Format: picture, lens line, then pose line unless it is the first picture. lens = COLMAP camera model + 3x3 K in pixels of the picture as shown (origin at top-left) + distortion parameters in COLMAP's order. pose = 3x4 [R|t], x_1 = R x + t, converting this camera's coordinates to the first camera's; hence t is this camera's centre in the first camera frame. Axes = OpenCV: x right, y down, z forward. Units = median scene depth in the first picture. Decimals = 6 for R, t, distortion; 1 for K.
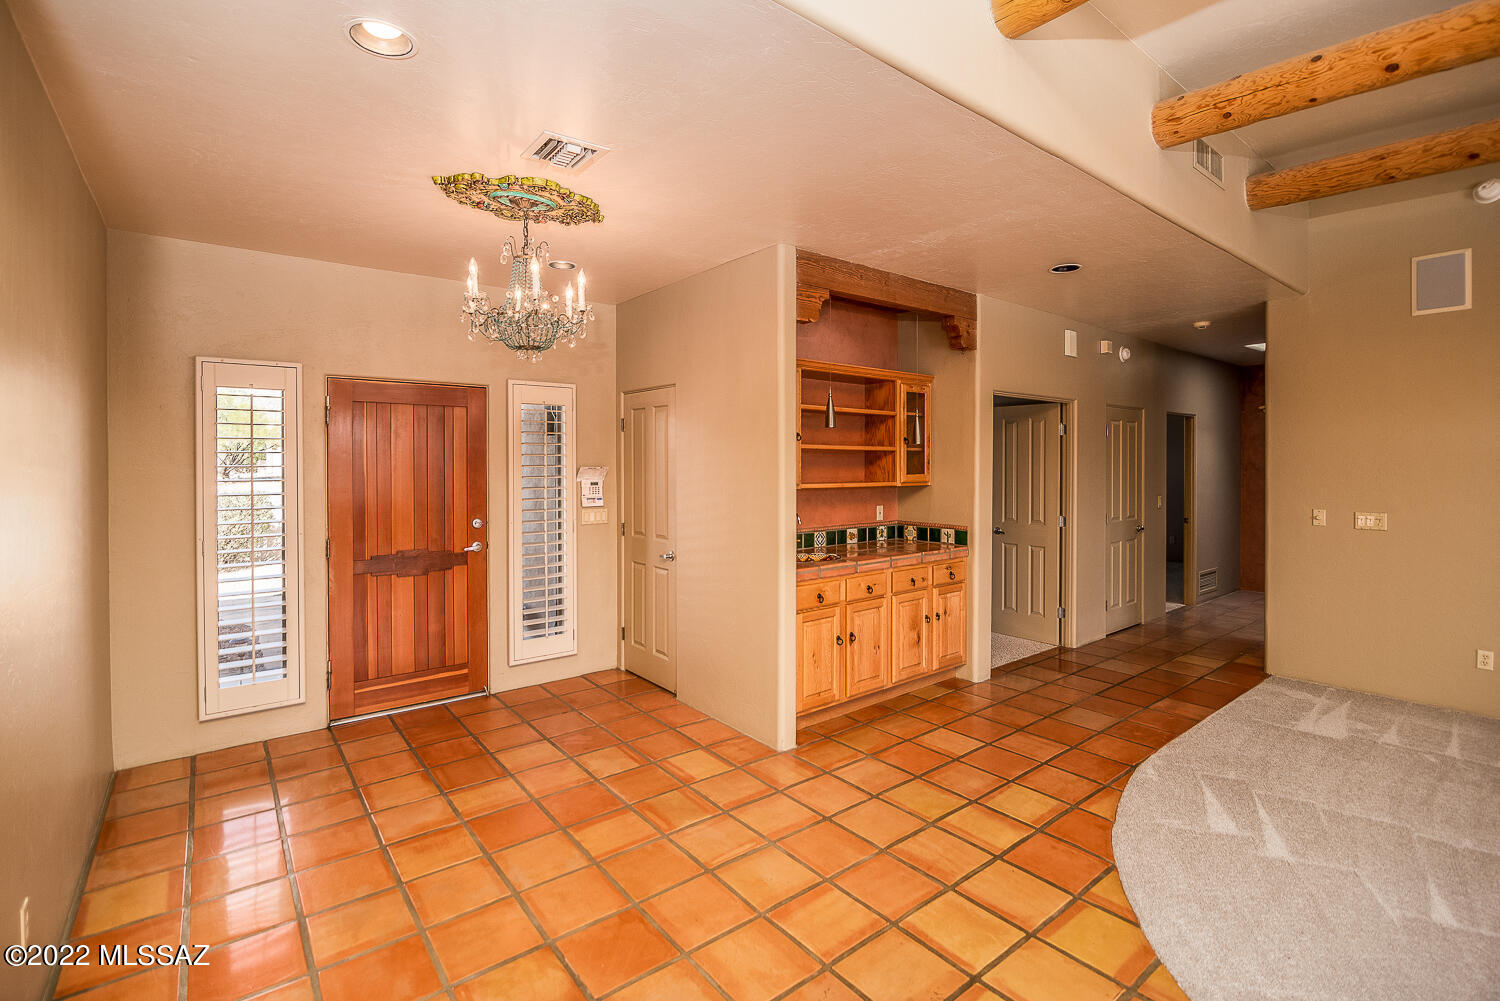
lens RADIAL K [[702.1, 0, 746.8], [0, 702.1, 468.0], [0, 0, 1]] dist [-0.002670, -0.000973]
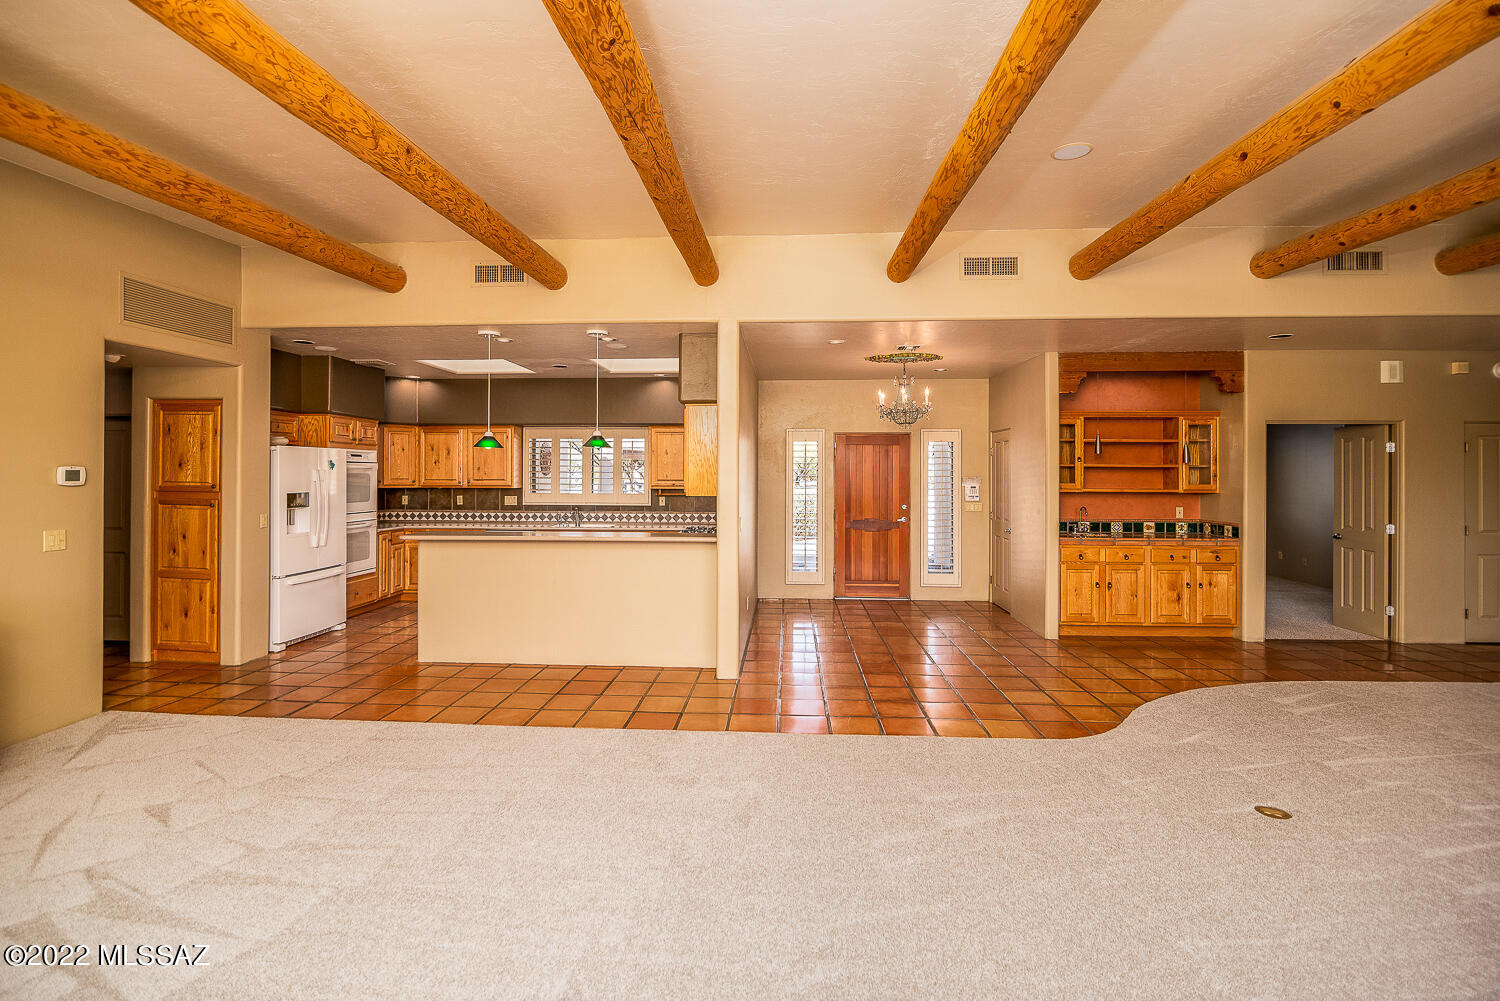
lens RADIAL K [[584.6, 0, 750.2], [0, 584.6, 472.3], [0, 0, 1]] dist [-0.000231, -0.000084]
pose [[0.745953, 0.001820, -0.665996, 0.366760], [-0.009374, 0.999926, -0.007767, 0.002262], [0.665933, 0.012037, 0.745915, -0.461815]]
